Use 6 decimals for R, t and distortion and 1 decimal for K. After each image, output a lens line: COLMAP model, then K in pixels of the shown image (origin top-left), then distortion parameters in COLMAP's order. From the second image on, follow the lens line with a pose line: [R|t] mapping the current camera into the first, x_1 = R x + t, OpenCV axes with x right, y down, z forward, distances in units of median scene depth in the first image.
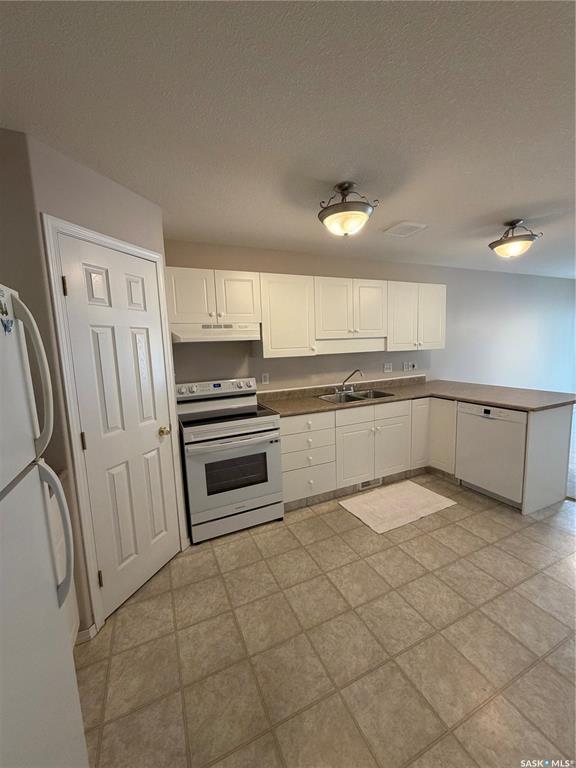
lens RADIAL K [[304.3, 0, 286.2], [0, 304.3, 383.9], [0, 0, 1]] dist [-0.003278, -0.000728]
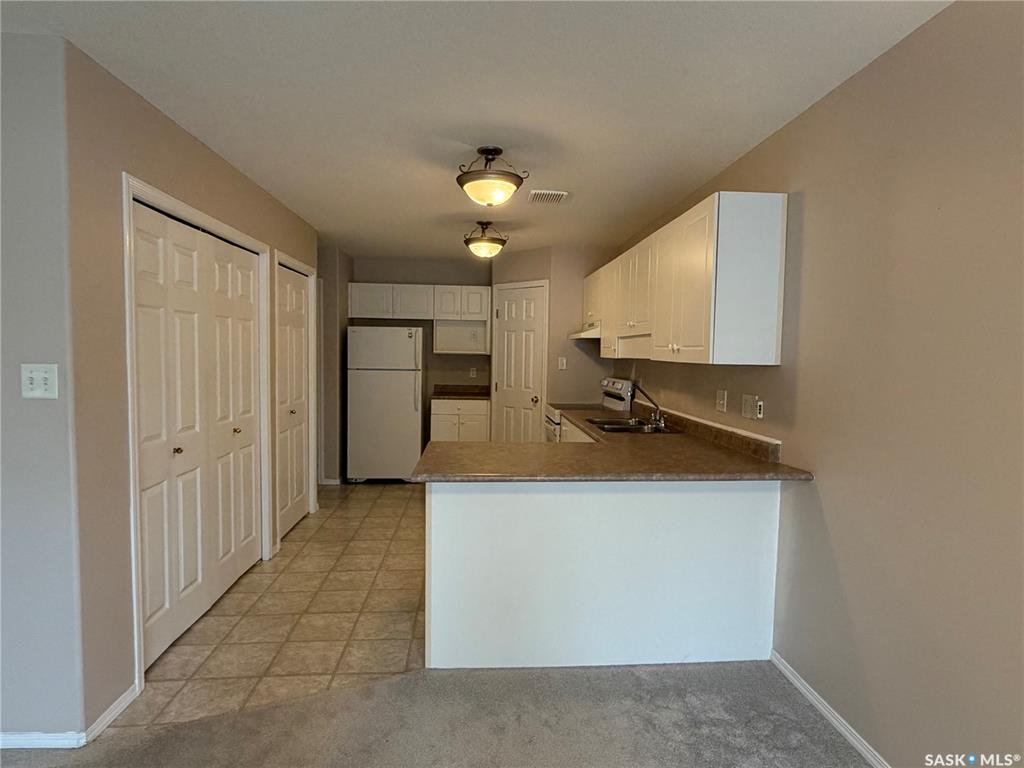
lens RADIAL K [[591.2, 0, 512.6], [0, 591.2, 386.1], [0, 0, 1]] dist [0.007427, 0.001444]
pose [[-0.350106, 0.089658, -0.932409, 1.744254], [-0.115826, 0.983626, 0.138074, -0.220780], [0.929521, 0.156338, -0.333989, 1.397883]]
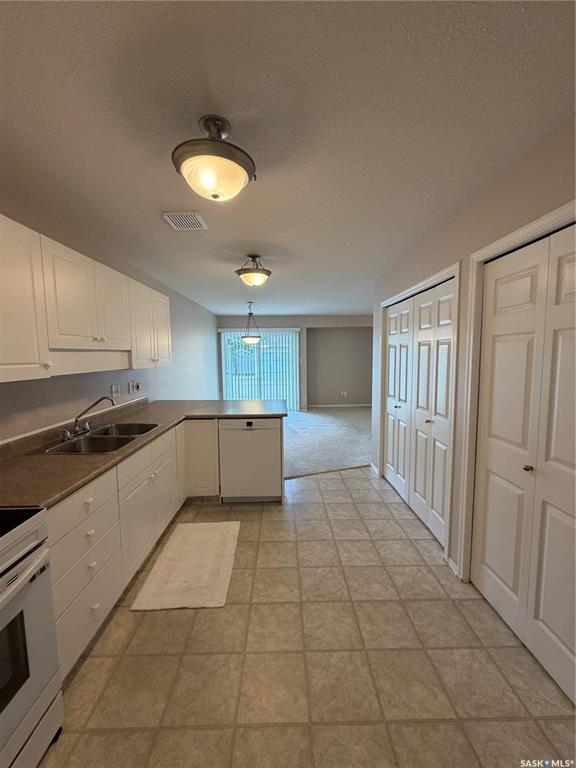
lens RADIAL K [[304.3, 0, 287.9], [0, 304.3, 382.7], [0, 0, 1]] dist [-0.003278, -0.000728]
pose [[0.393217, -0.048357, 0.918173, -0.264442], [0.105359, 0.994408, 0.007251, -0.046941], [-0.913389, 0.093887, 0.396113, 0.431569]]
